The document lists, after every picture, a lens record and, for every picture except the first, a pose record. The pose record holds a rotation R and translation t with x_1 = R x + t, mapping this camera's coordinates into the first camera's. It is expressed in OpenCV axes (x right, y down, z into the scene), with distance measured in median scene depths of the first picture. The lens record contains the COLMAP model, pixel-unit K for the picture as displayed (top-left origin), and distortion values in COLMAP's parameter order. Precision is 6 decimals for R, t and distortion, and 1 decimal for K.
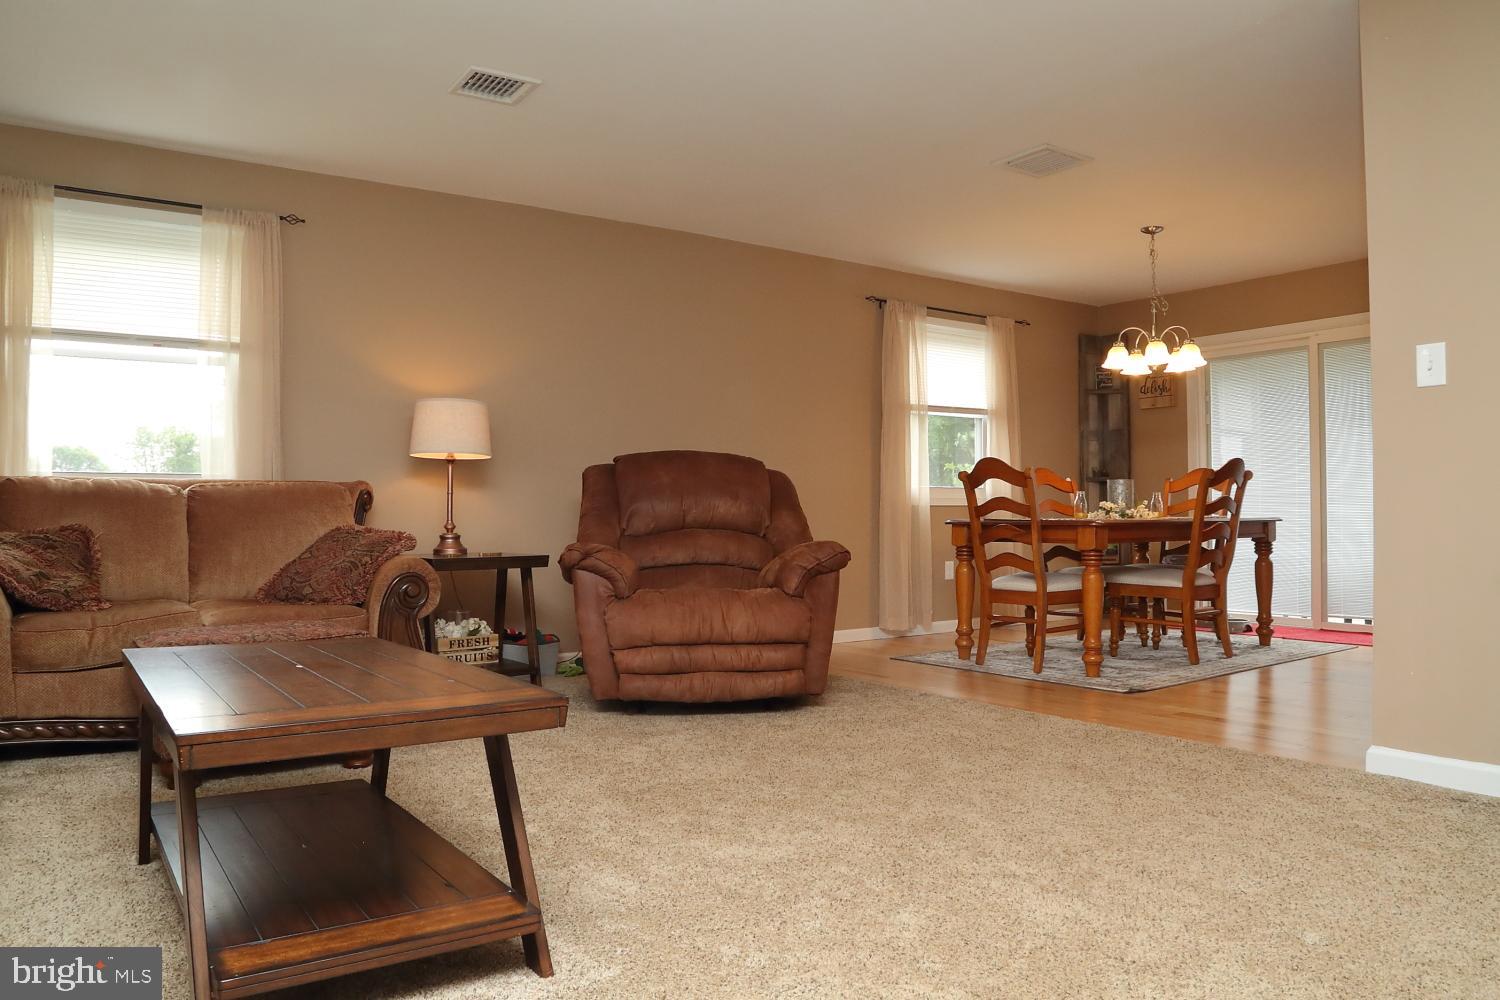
lens RADIAL K [[1025.5, 0, 750.0], [0, 1025.5, 500.0], [0, 0, 1]] dist [-0.142491, 0.092682]
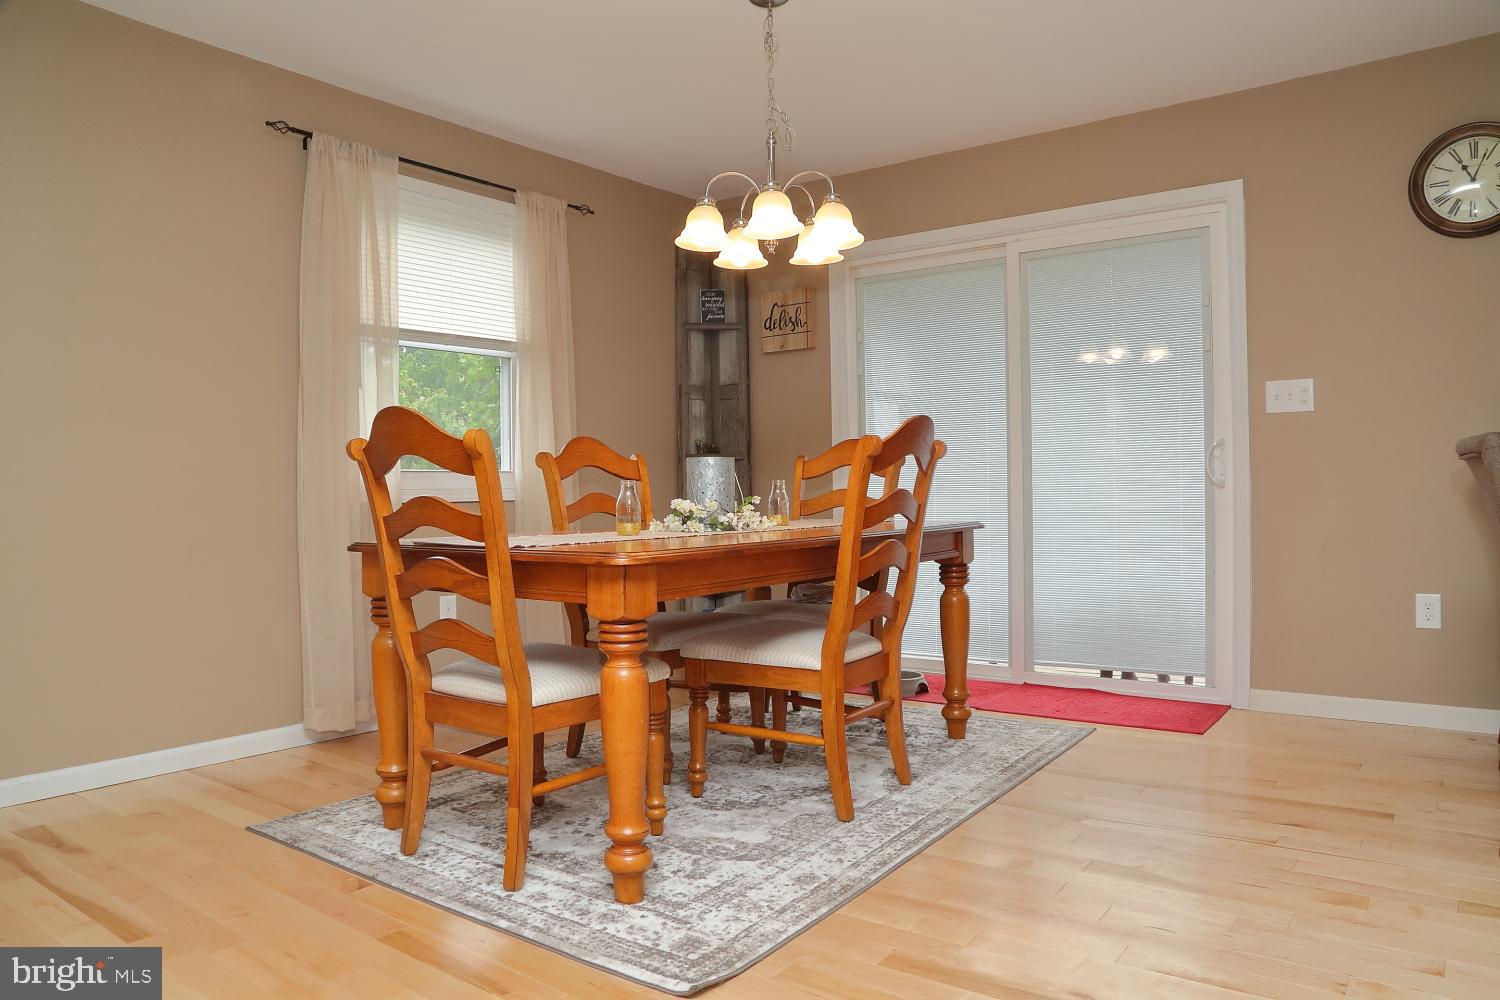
lens RADIAL K [[1025.5, 0, 750.0], [0, 1025.5, 500.0], [0, 0, 1]] dist [-0.142491, 0.092682]
pose [[0.945855, -0.011653, 0.324381, 0.210535], [0.004958, 0.999757, 0.021460, -0.009303], [-0.324552, -0.018690, 0.945683, 0.477162]]
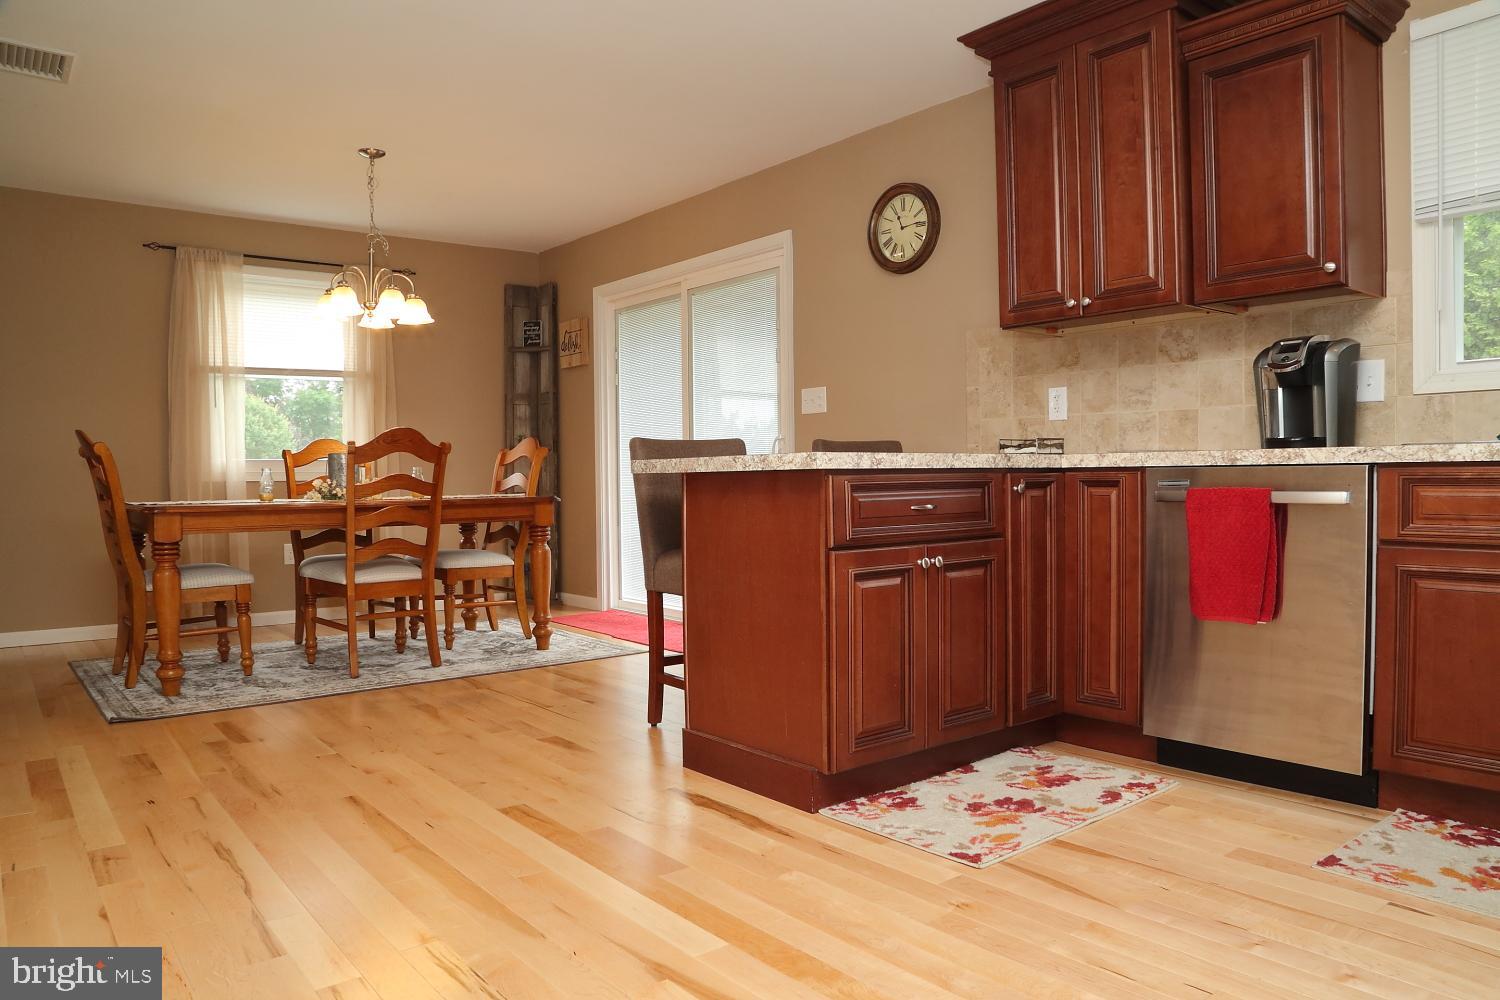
lens RADIAL K [[1025.5, 0, 750.0], [0, 1025.5, 500.0], [0, 0, 1]] dist [-0.142491, 0.092682]
pose [[0.997035, -0.004341, 0.076822, 0.644485], [0.001446, 0.999288, 0.037711, -0.011965], [-0.076931, -0.037489, 0.996331, 0.131590]]
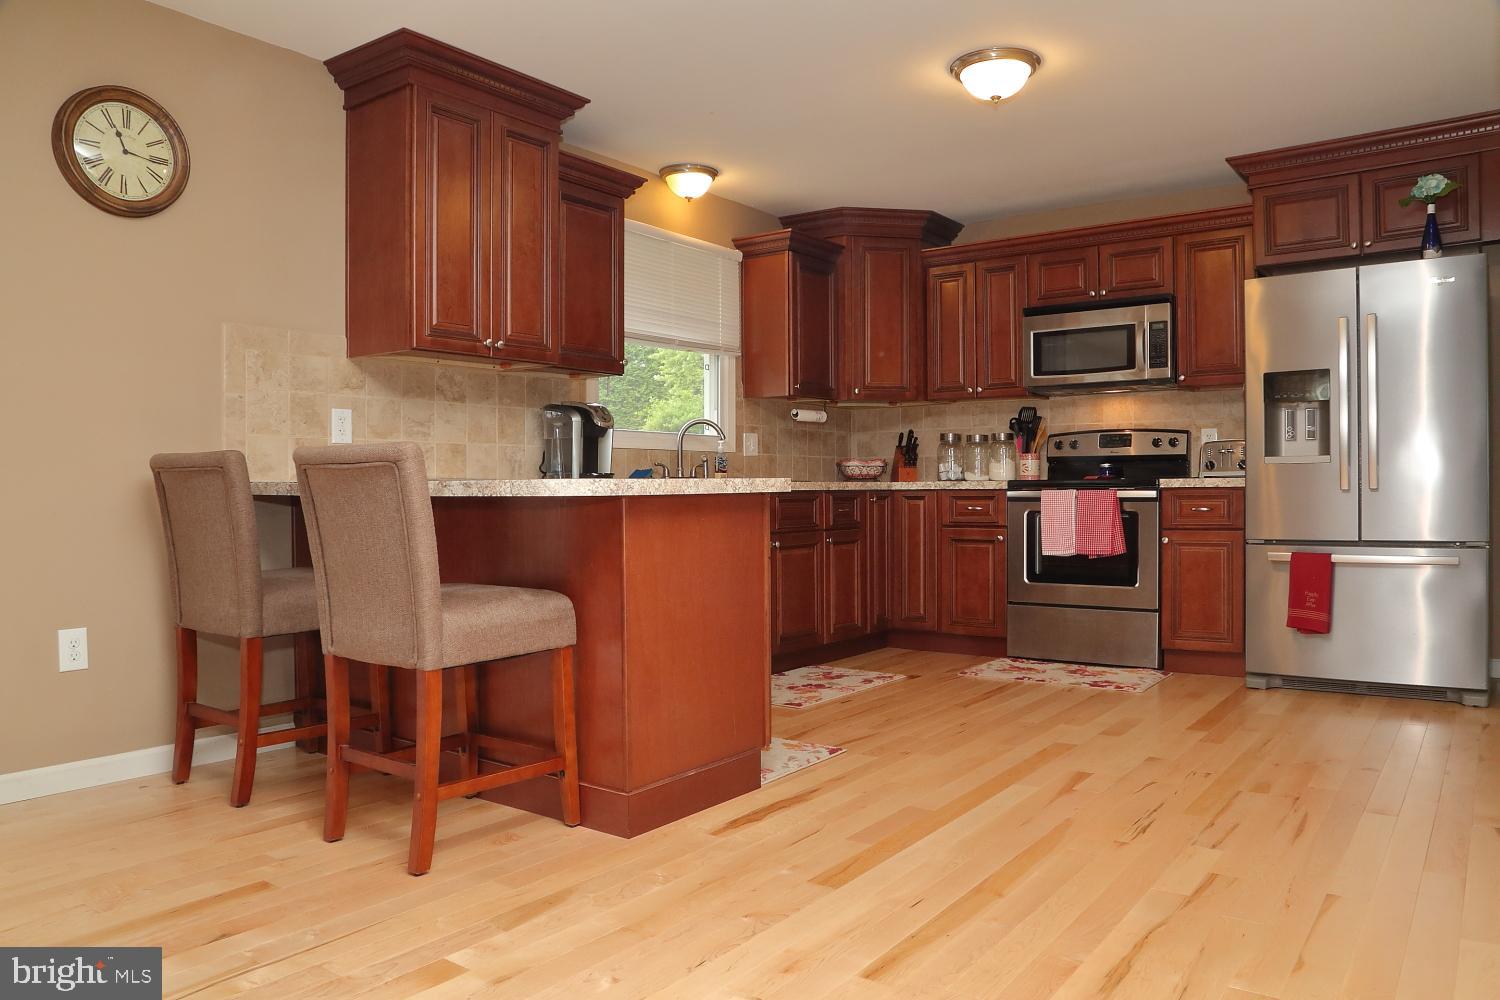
lens RADIAL K [[1070.2, 0, 750.0], [0, 1070.2, 500.0], [0, 0, 1]] dist [-0.123317, 0.097689]
pose [[-0.330111, 0.001381, 0.943941, 0.188090], [-0.005854, 0.999977, -0.003510, -0.002566], [-0.943924, -0.006685, -0.330096, 0.760990]]
